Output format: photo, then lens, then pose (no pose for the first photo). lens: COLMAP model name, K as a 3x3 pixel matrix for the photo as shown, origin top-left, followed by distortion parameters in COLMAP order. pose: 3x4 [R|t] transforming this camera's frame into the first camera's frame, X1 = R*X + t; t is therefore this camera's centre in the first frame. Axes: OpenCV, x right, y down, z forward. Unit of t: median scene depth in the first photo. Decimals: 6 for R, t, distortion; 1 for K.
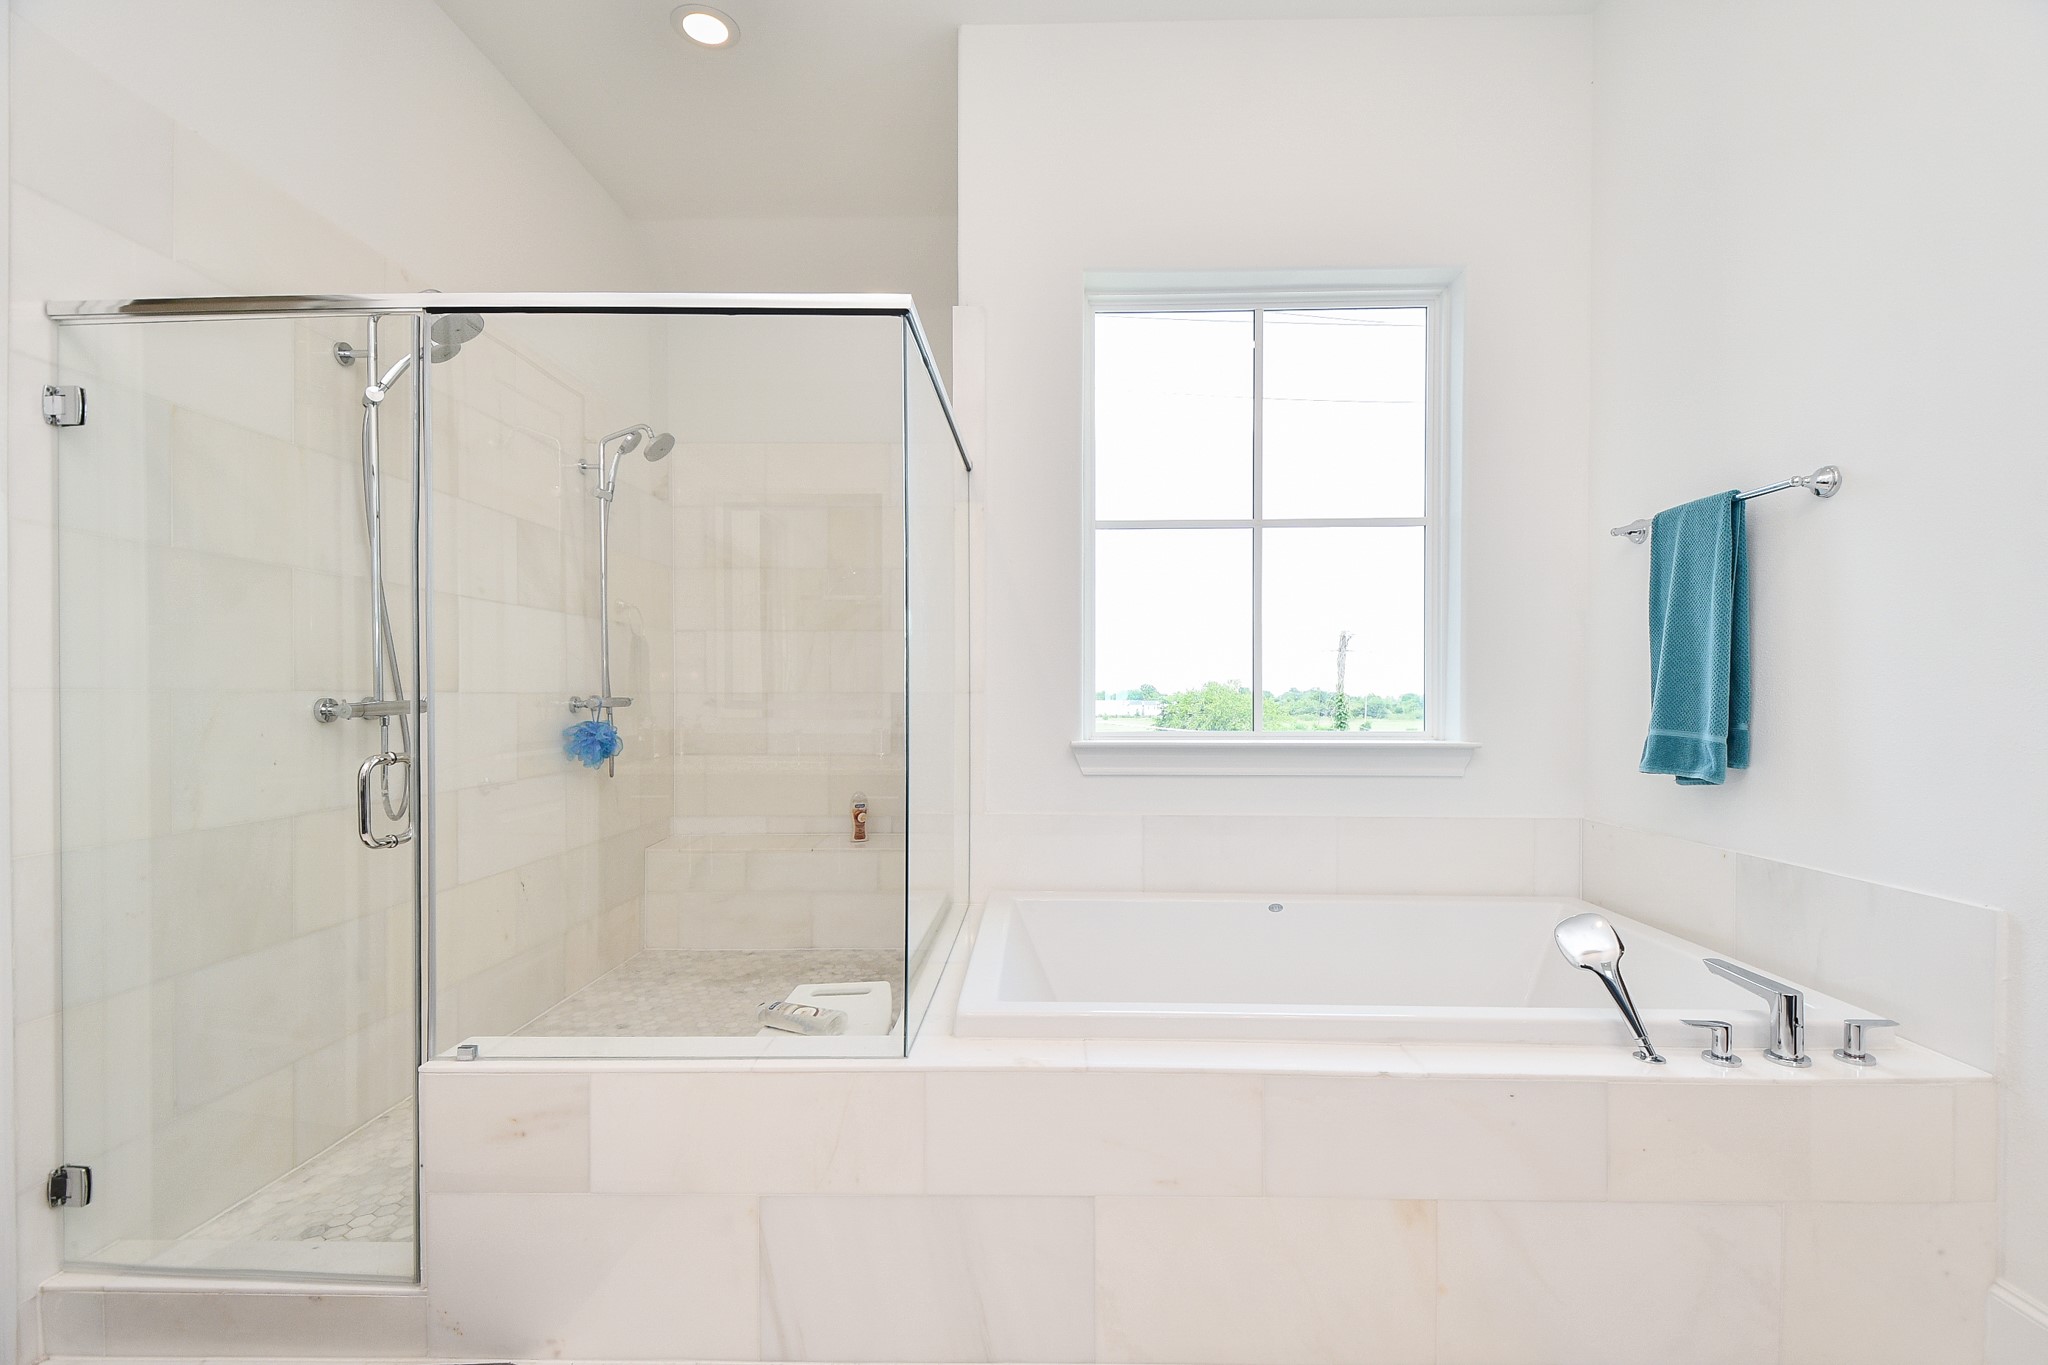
lens RADIAL K [[907.6, 0, 1028.7], [0, 907.6, 688.6], [0, 0, 1]] dist [0.004347, -0.003829]
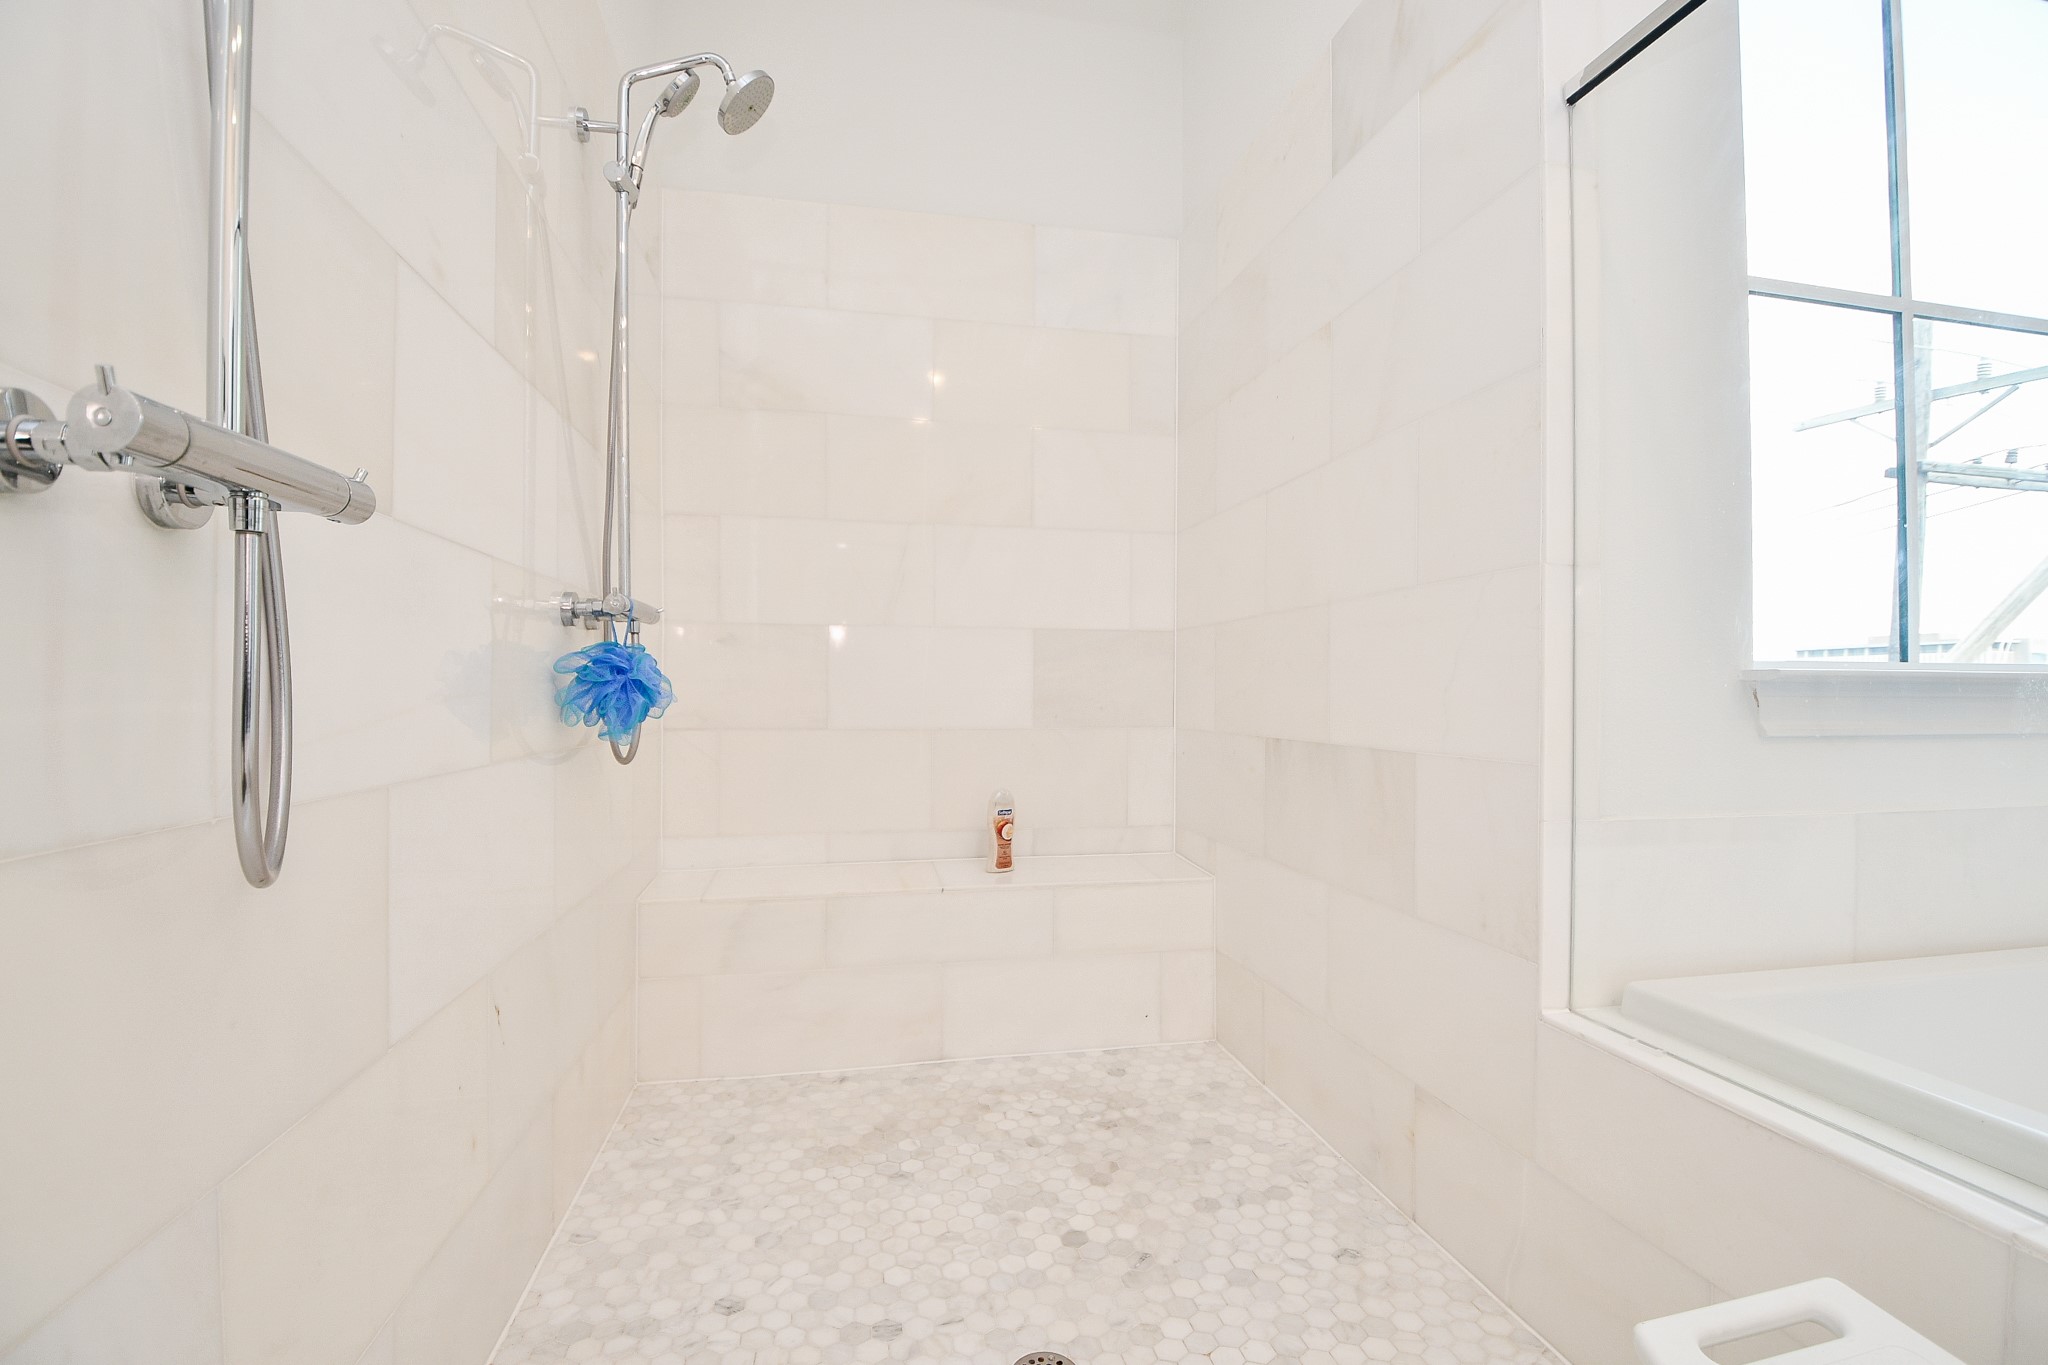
lens RADIAL K [[960.7, 0, 1018.6], [0, 960.7, 682.3], [0, 0, 1]] dist [-0.013221, -0.000742]
pose [[0.979750, 0.004782, 0.200166, -0.353982], [-0.003927, 0.999981, -0.004666, 0.054695], [-0.200184, 0.003786, 0.979751, 0.442757]]
